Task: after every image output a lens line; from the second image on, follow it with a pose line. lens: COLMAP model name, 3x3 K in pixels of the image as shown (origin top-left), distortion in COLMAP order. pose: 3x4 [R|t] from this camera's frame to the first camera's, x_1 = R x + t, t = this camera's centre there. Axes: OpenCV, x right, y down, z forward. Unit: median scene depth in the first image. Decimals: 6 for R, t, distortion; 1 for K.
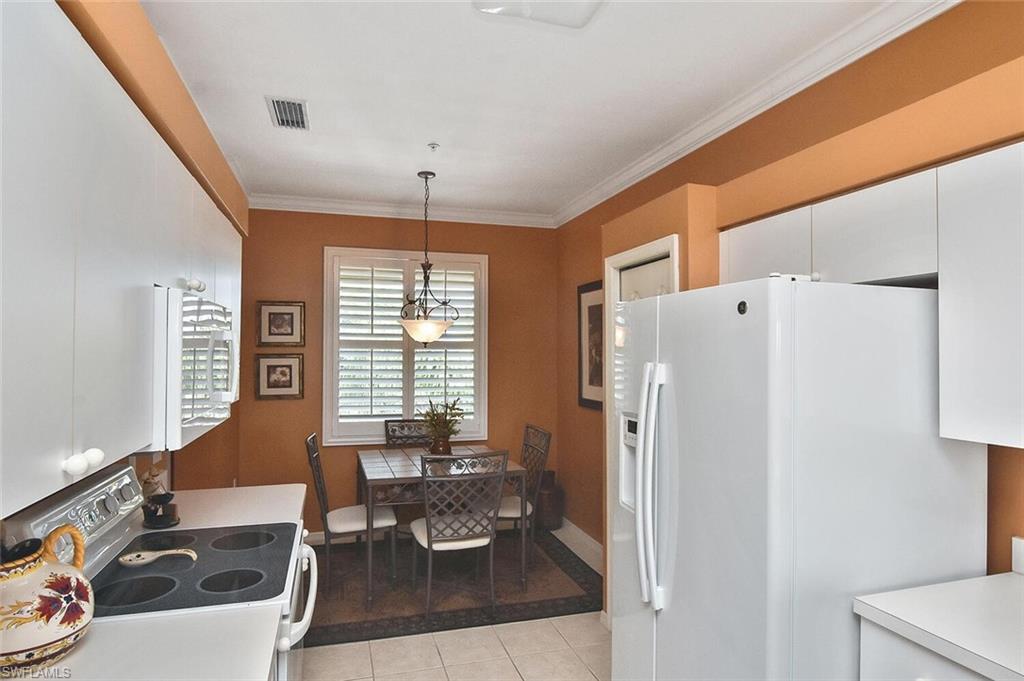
lens RADIAL K [[566.6, 0, 497.7], [0, 566.6, 344.4], [0, 0, 1]] dist [-0.001081, -0.000268]
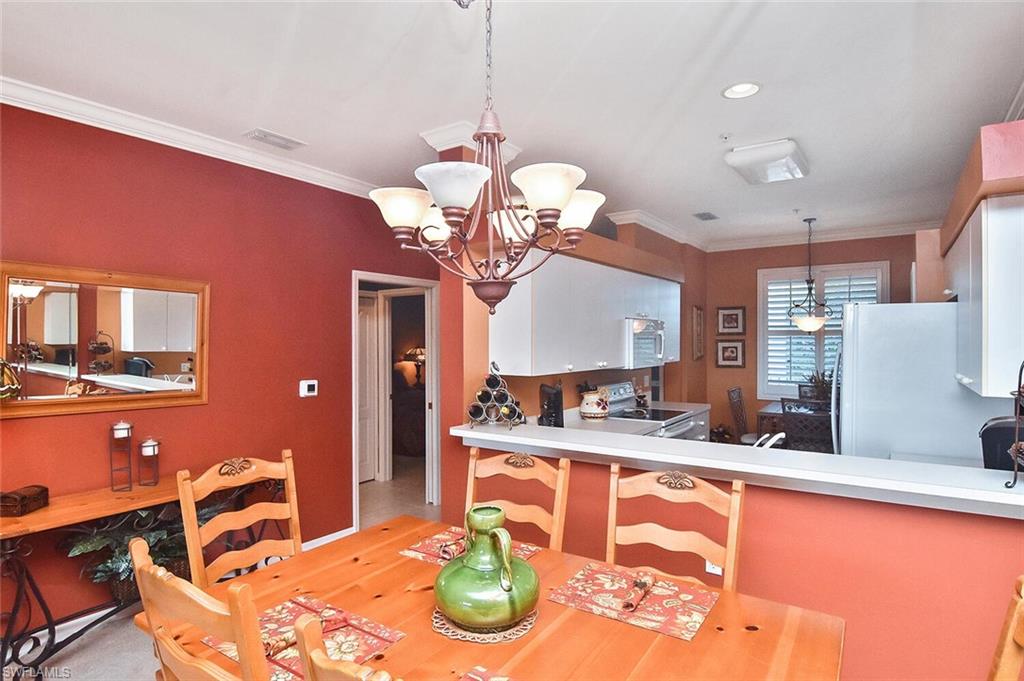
lens RADIAL K [[547.0, 0, 512.0], [0, 547.0, 340.5], [0, 0, 1]] dist [-0.017189, -0.001547]
pose [[0.620224, 0.000901, -0.784424, 0.447681], [0.012306, 0.999865, 0.010879, -0.005420], [0.784328, -0.016400, 0.620129, -0.449295]]
